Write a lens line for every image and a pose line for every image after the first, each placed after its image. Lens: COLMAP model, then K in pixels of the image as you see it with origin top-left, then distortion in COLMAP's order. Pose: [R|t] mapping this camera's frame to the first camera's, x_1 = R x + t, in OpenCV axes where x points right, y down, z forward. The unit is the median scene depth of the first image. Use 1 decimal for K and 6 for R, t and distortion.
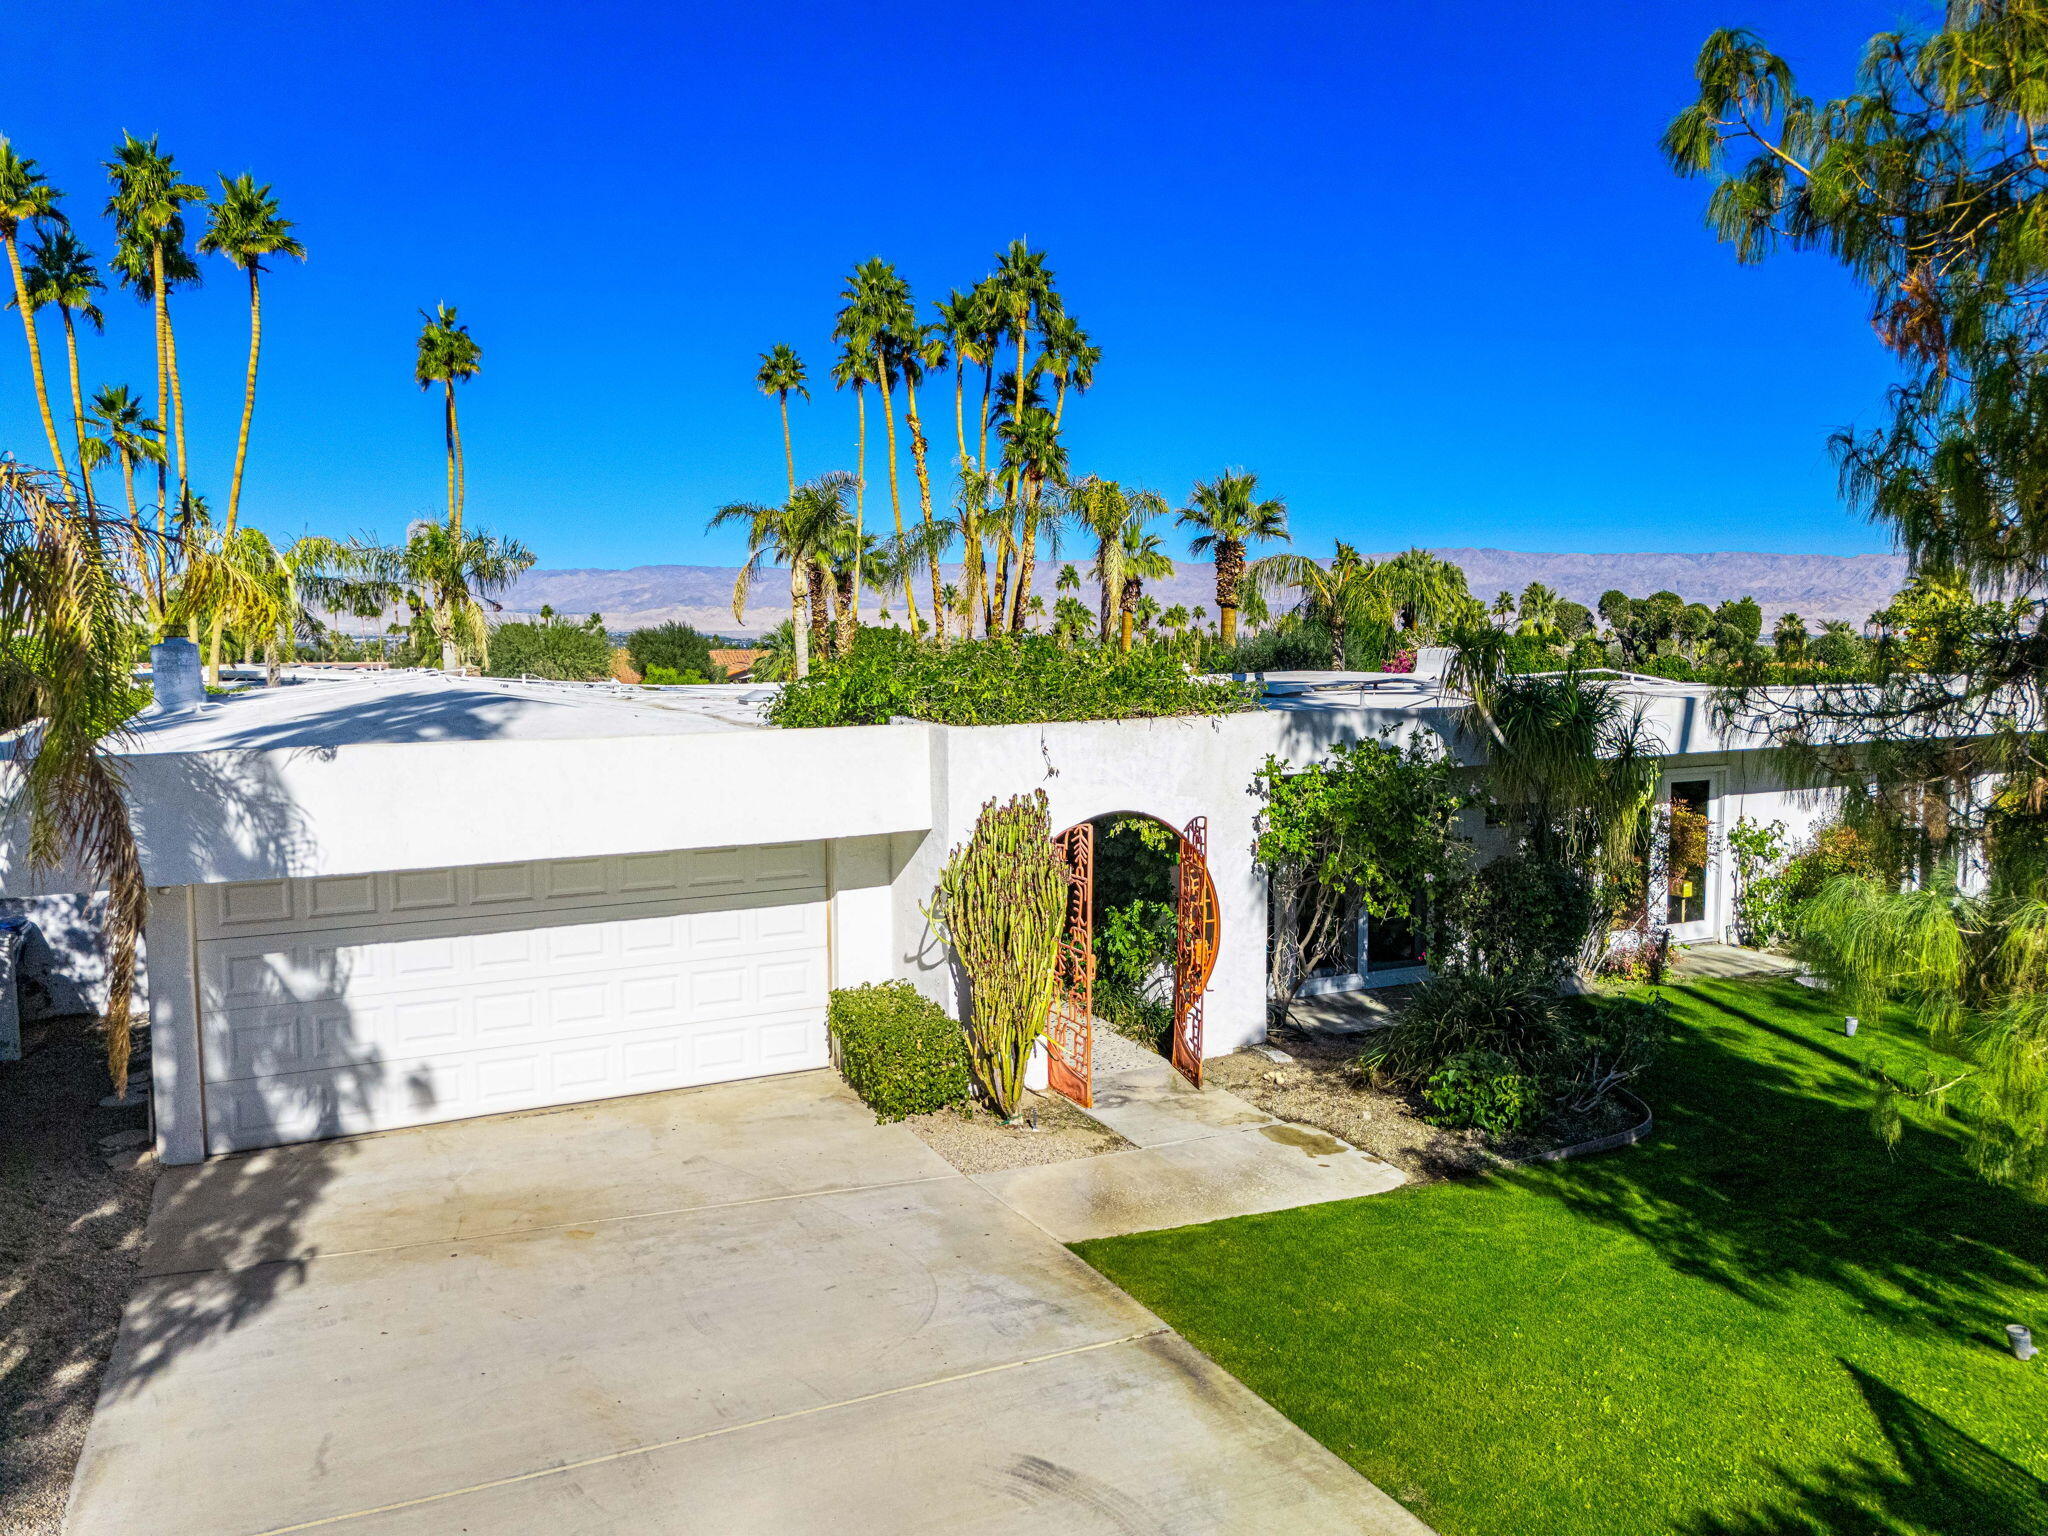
lens RADIAL K [[1532.5, 0, 1024.0], [0, 1532.5, 768.0], [0, 0, 1]] dist [0.086593, -0.062821]
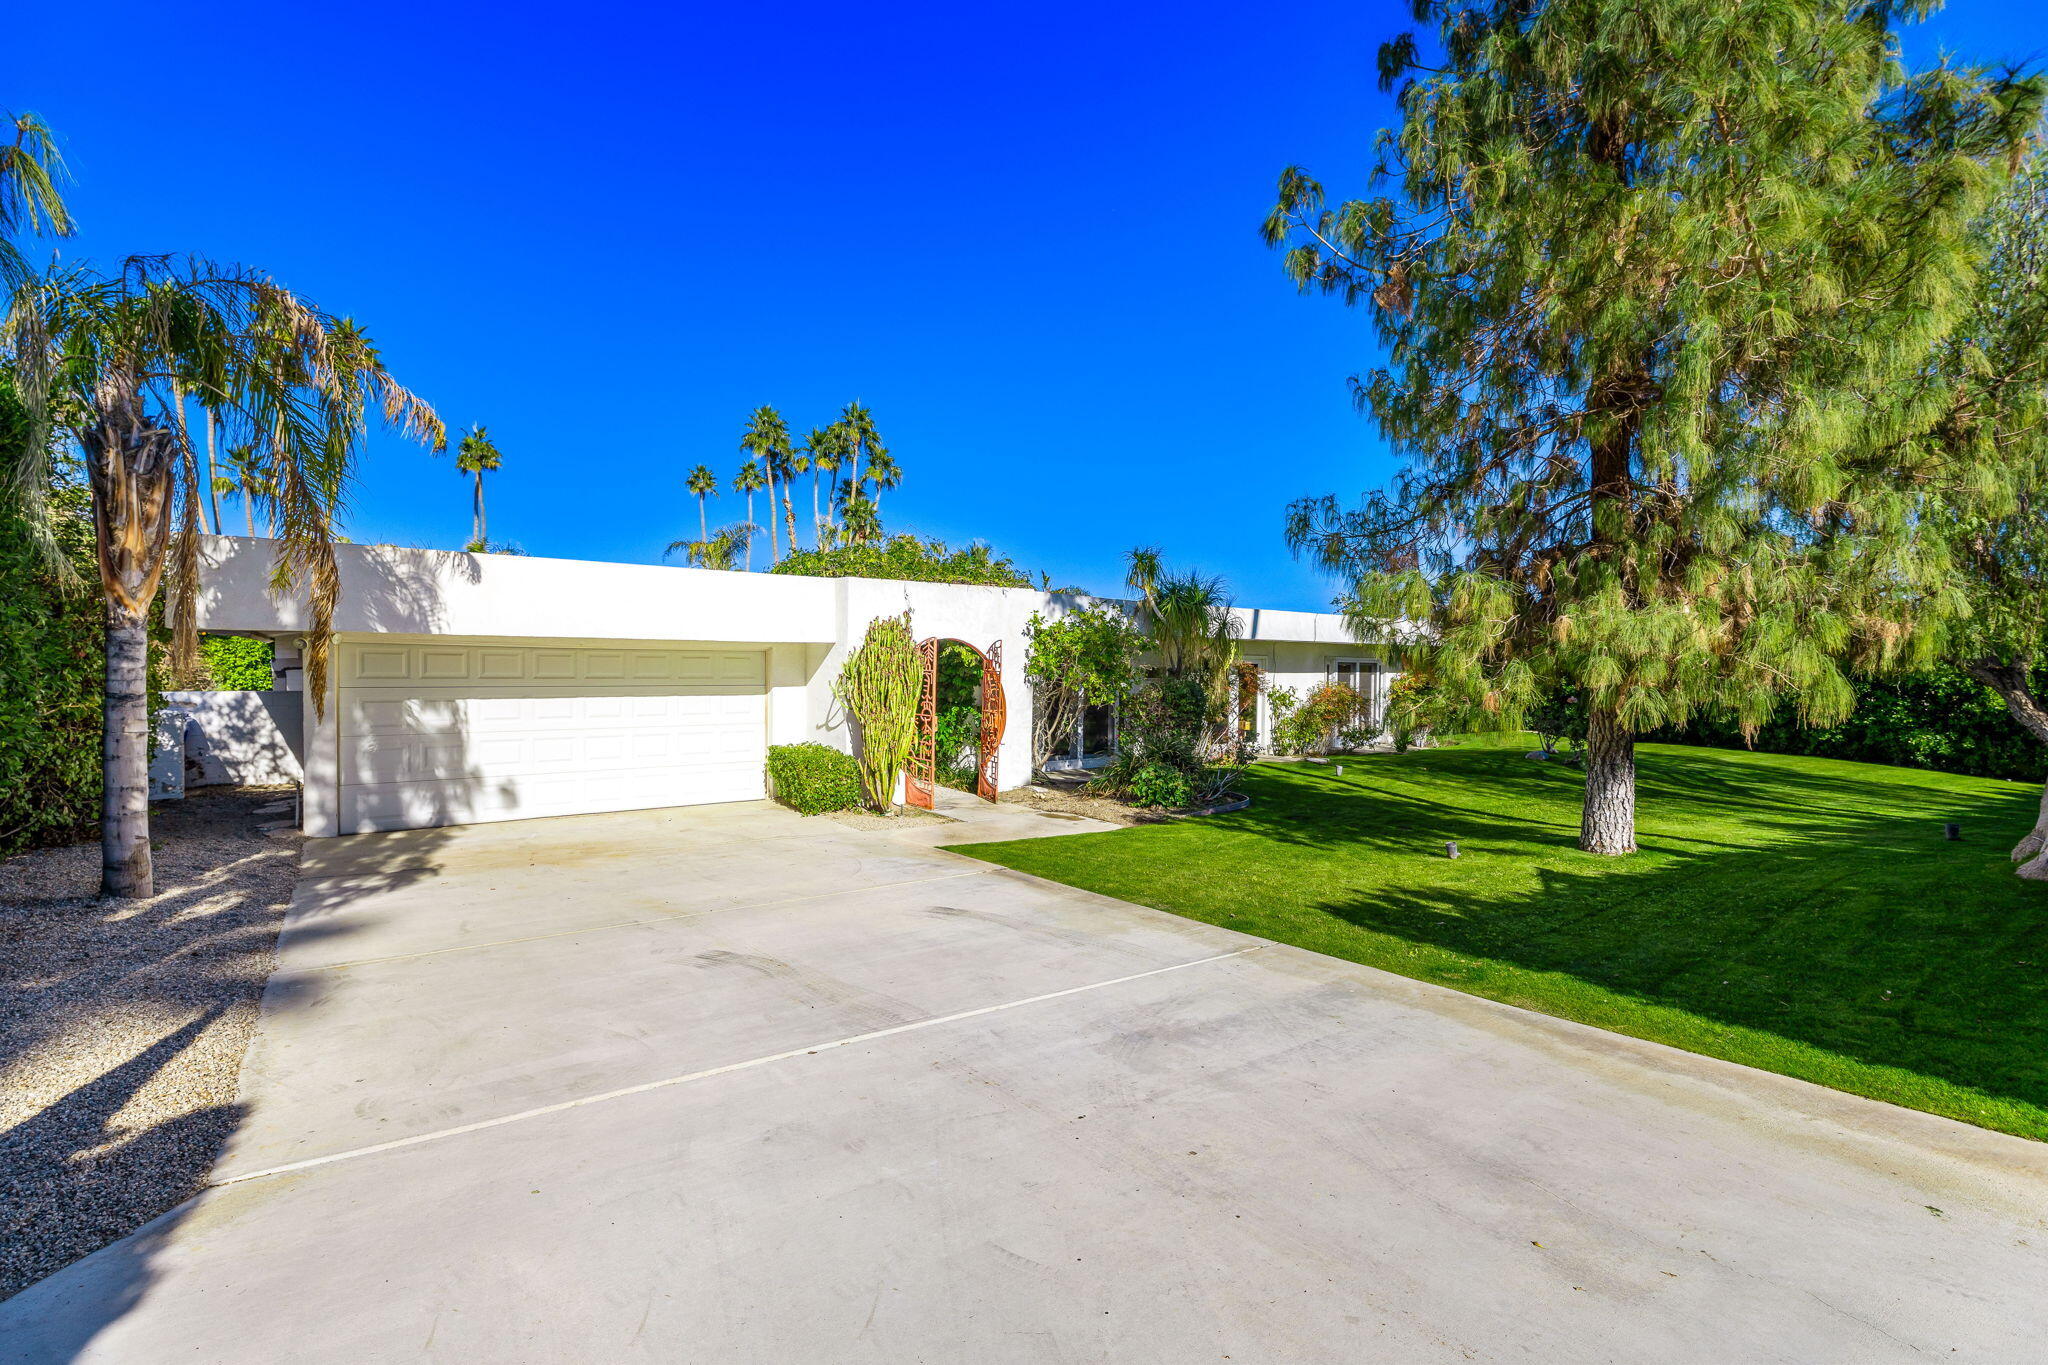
lens RADIAL K [[914.4, 0, 1031.0], [0, 914.4, 664.2], [0, 0, 1]] dist [-0.000759, 0.000150]
pose [[0.980201, 0.013421, 0.197550, -0.046005], [0.001439, 0.997191, -0.074885, 0.127679], [-0.198001, 0.073687, 0.977428, 0.008225]]
